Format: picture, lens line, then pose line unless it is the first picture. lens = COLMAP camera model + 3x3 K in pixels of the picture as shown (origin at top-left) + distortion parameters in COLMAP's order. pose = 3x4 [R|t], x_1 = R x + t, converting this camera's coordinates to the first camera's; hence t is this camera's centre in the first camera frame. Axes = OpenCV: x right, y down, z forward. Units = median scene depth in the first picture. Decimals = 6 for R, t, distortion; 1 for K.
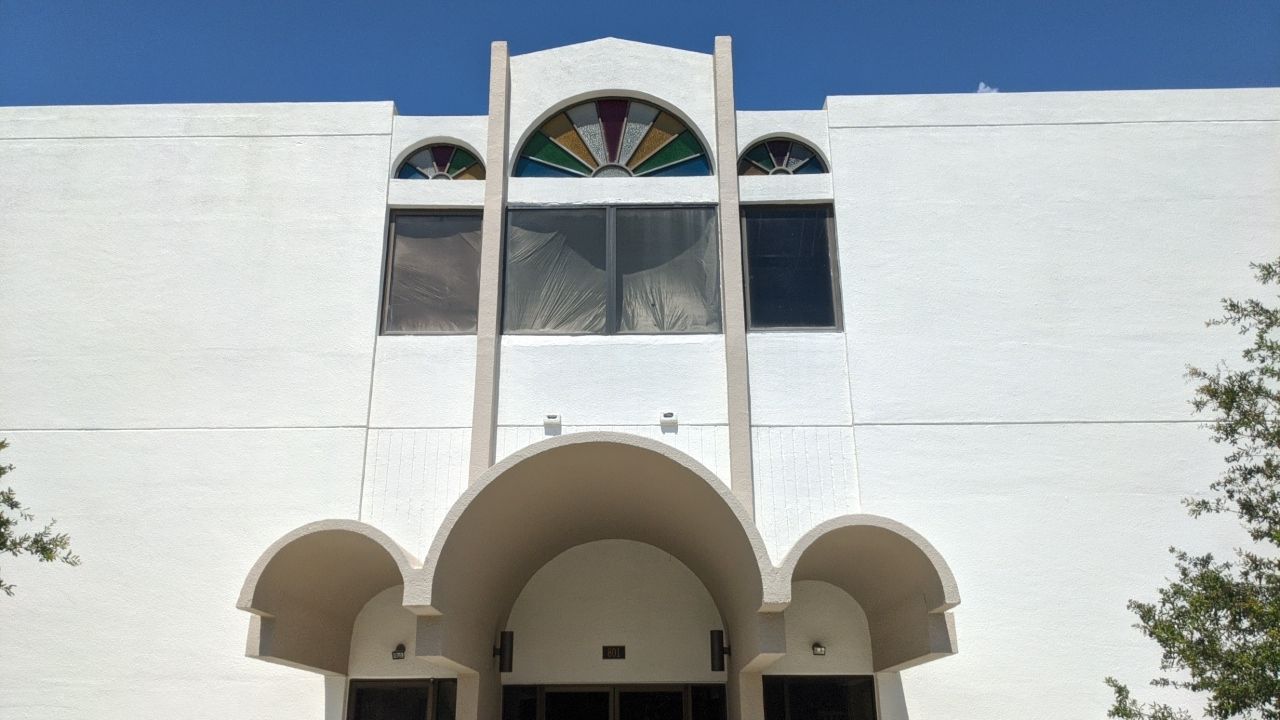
lens RADIAL K [[1015.7, 0, 640.0], [0, 1015.7, 360.0], [0, 0, 1]] dist [0.007406, -0.001305]
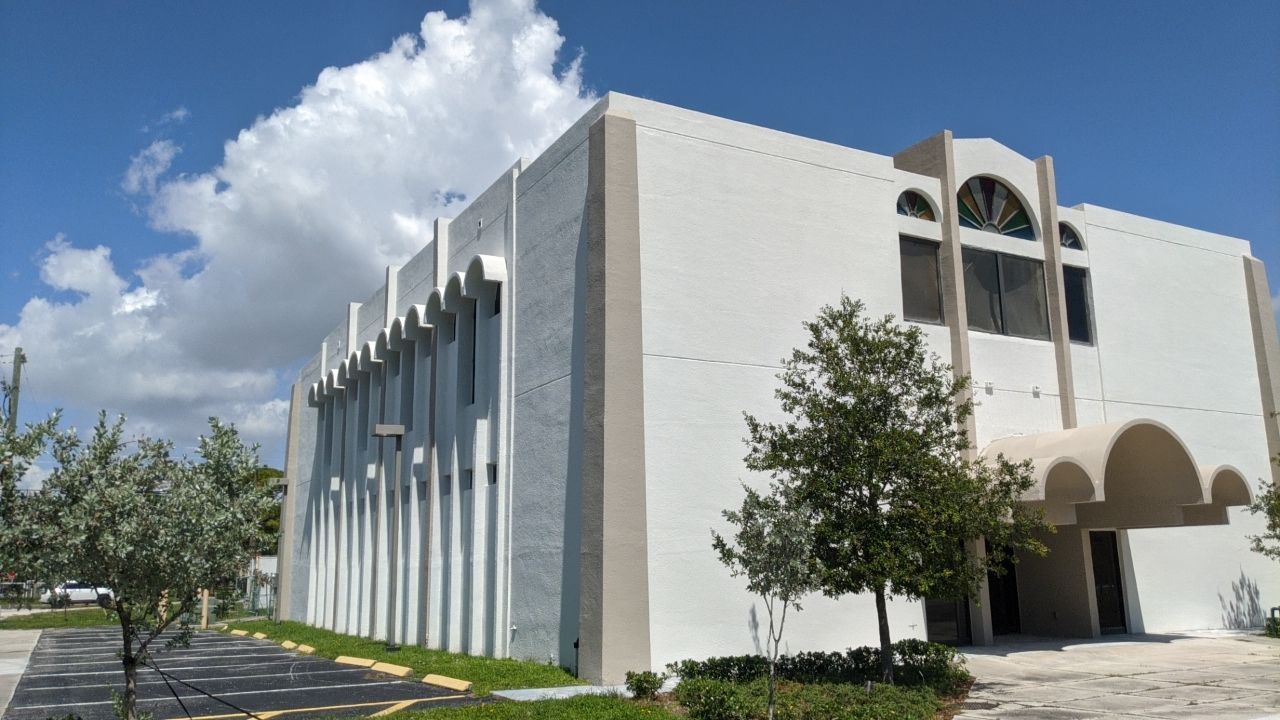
lens RADIAL K [[1015.6, 0, 665.6], [0, 1015.6, 357.7], [0, 0, 1]] dist [0.001776, 0.001512]
pose [[0.860182, 0.090716, 0.501853, -1.273656], [-0.159671, 0.982483, 0.096082, -0.056555], [-0.484346, -0.162780, 0.859600, -0.168292]]
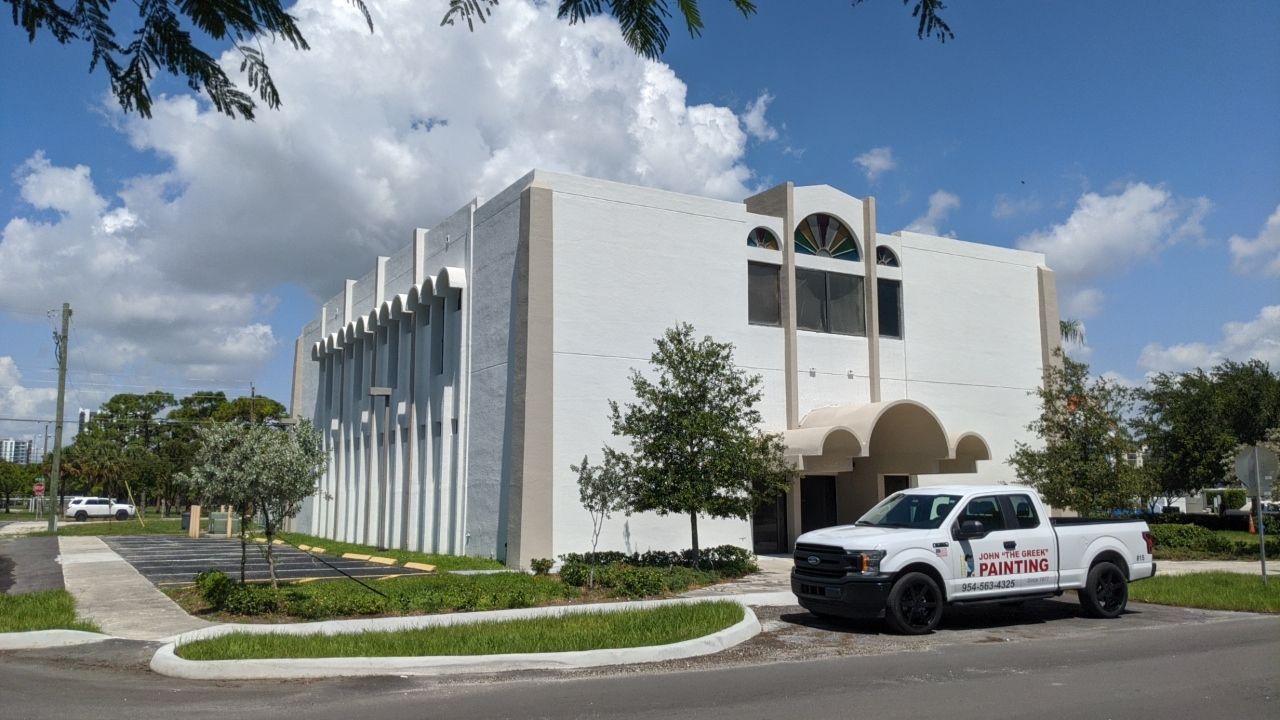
lens RADIAL K [[1015.7, 0, 640.0], [0, 1015.7, 360.0], [0, 0, 1]] dist [0.007406, -0.001305]
pose [[0.862358, 0.070314, 0.501392, -1.460451], [-0.175983, 0.970189, 0.166623, -0.257907], [-0.474729, -0.231925, 0.849025, -0.724463]]
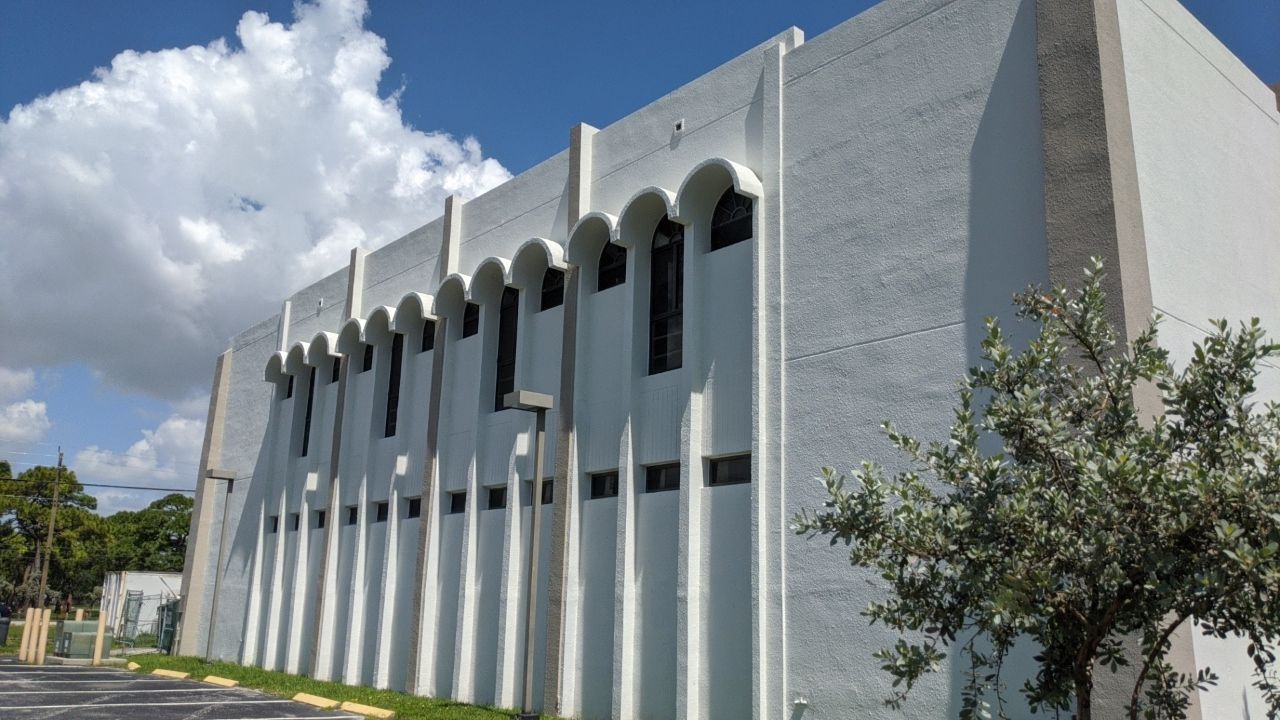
lens RADIAL K [[1018.6, 0, 637.3], [0, 1018.6, 388.0], [0, 0, 1]] dist [0.007769, 0.002062]
pose [[0.751620, 0.173716, 0.636310, -1.474091], [-0.261125, 0.964246, 0.045201, 0.202039], [-0.605707, -0.200131, 0.770108, 0.515605]]
